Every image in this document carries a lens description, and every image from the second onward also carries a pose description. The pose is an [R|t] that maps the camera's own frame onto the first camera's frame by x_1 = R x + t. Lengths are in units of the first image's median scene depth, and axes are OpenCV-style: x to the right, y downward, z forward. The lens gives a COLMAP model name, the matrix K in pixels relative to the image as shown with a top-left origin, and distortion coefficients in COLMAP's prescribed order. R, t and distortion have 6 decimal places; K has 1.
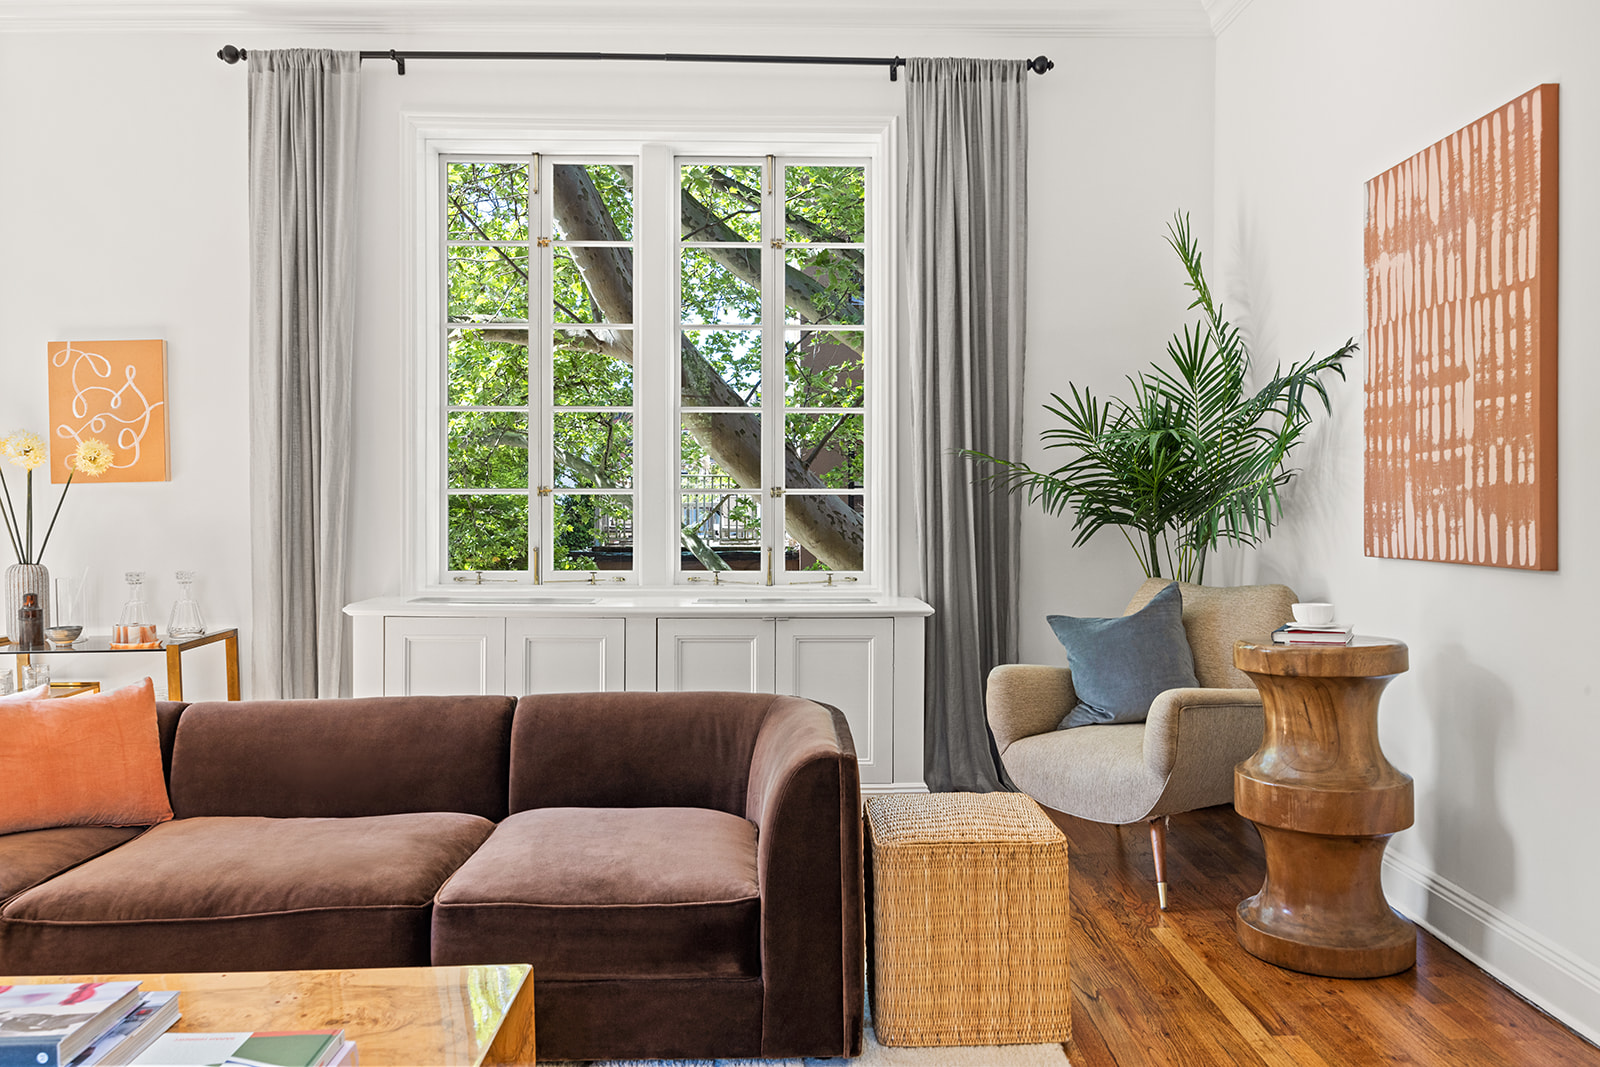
lens RADIAL K [[1206.5, 0, 798.5], [0, 1206.5, 517.2], [0, 0, 1]] dist [-0.003376, -0.001195]
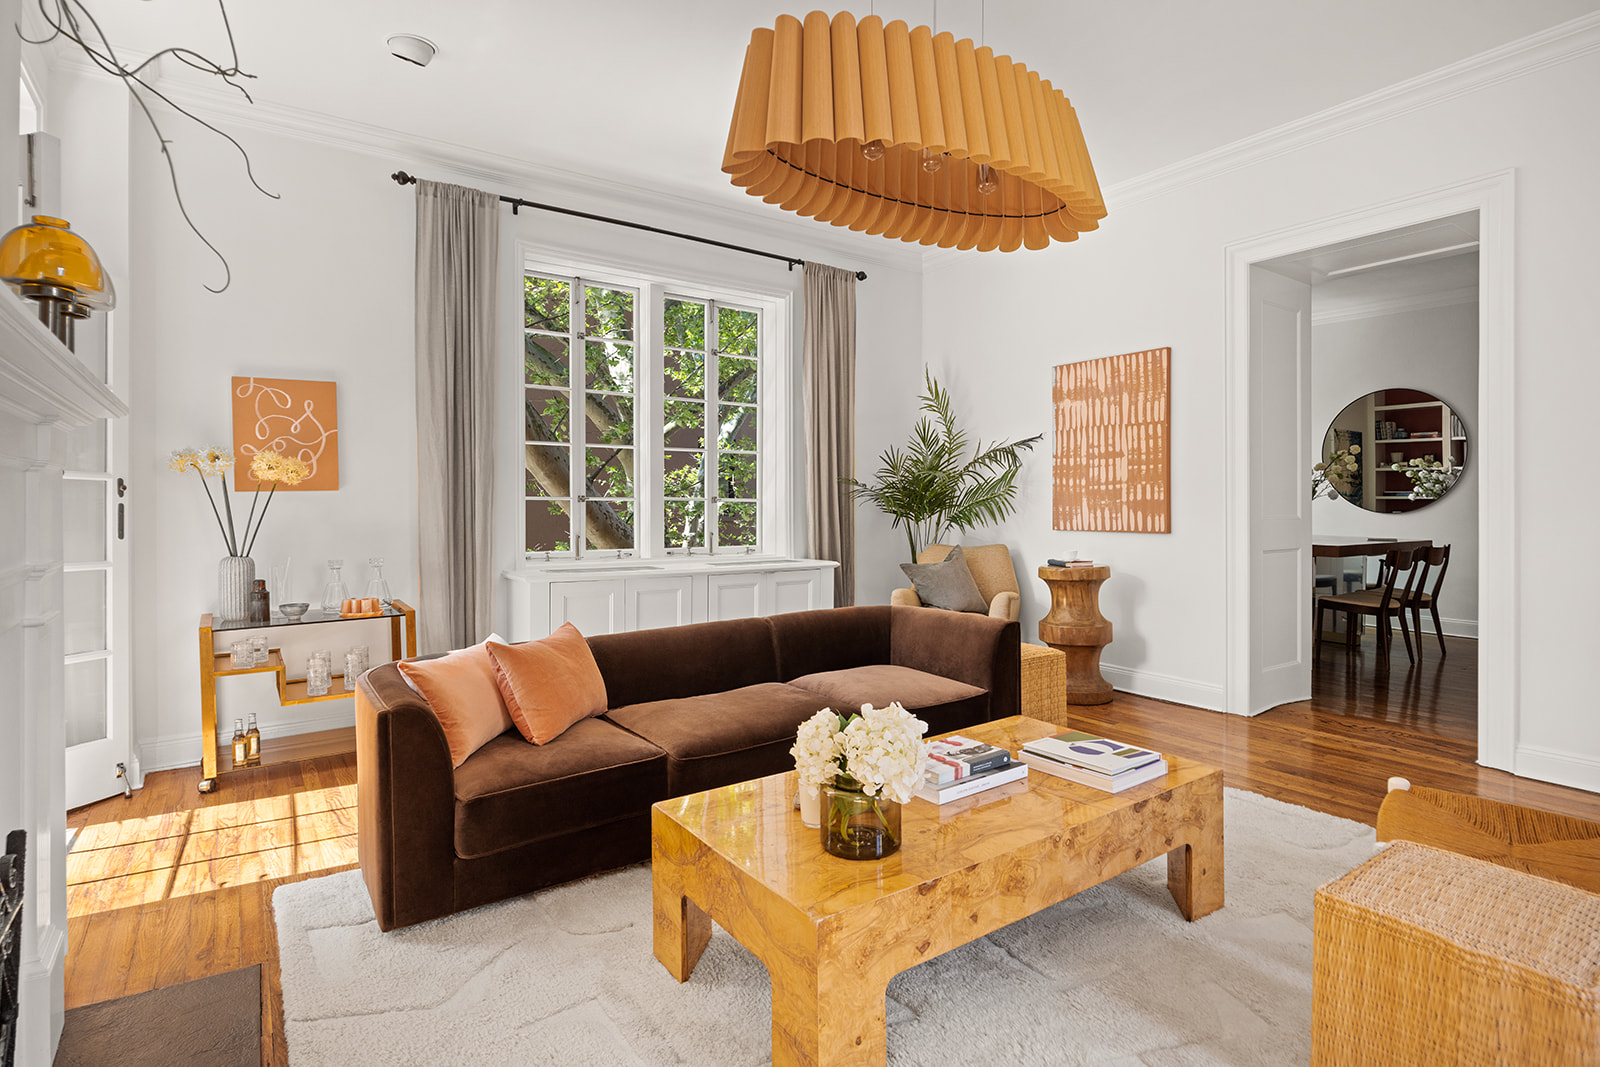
lens RADIAL K [[814.8, 0, 803.6], [0, 814.8, 510.9], [0, 0, 1]] dist [-0.001348, -0.000155]
pose [[0.831447, -0.004448, 0.555586, -0.833446], [0.005366, 0.999986, -0.000025, -0.006601], [-0.555578, 0.003002, 0.831459, -0.024611]]
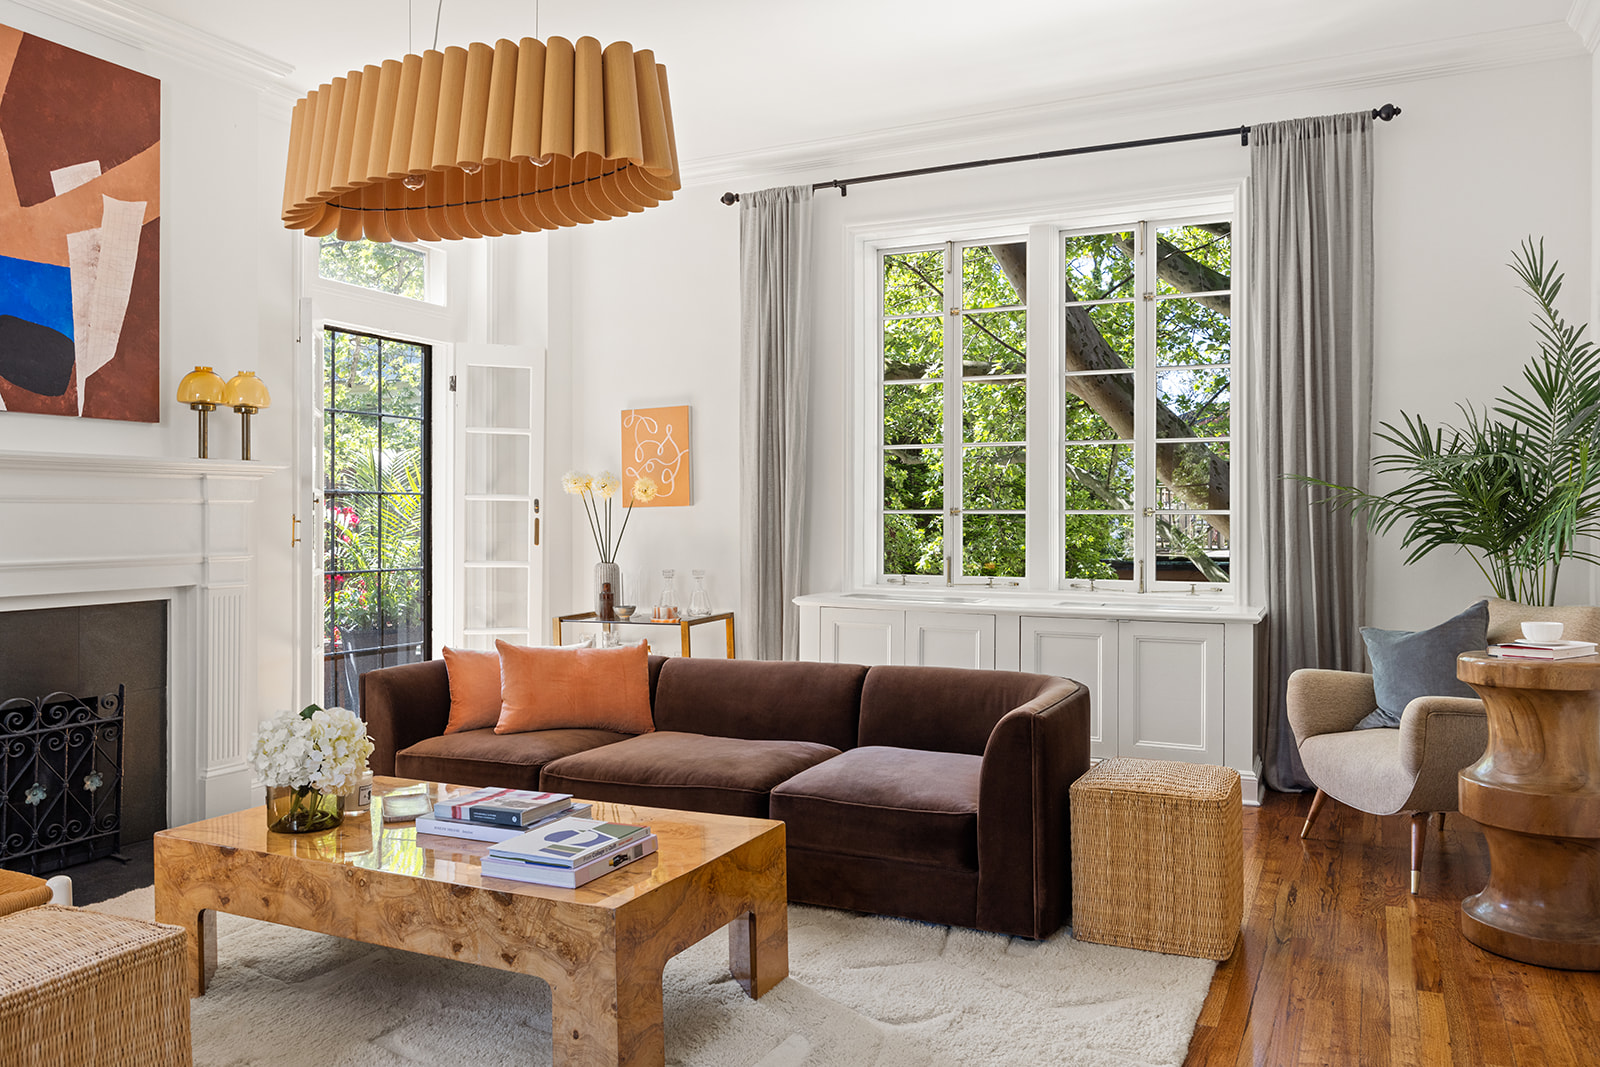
lens RADIAL K [[1162.9, 0, 799.4], [0, 1162.9, 518.1], [0, 0, 1]] dist [-0.002587, -0.000925]
pose [[0.889414, 0.001189, -0.457102, 0.294383], [-0.003924, 0.999980, -0.005034, -0.012556], [0.457086, 0.006271, 0.889400, -0.211451]]
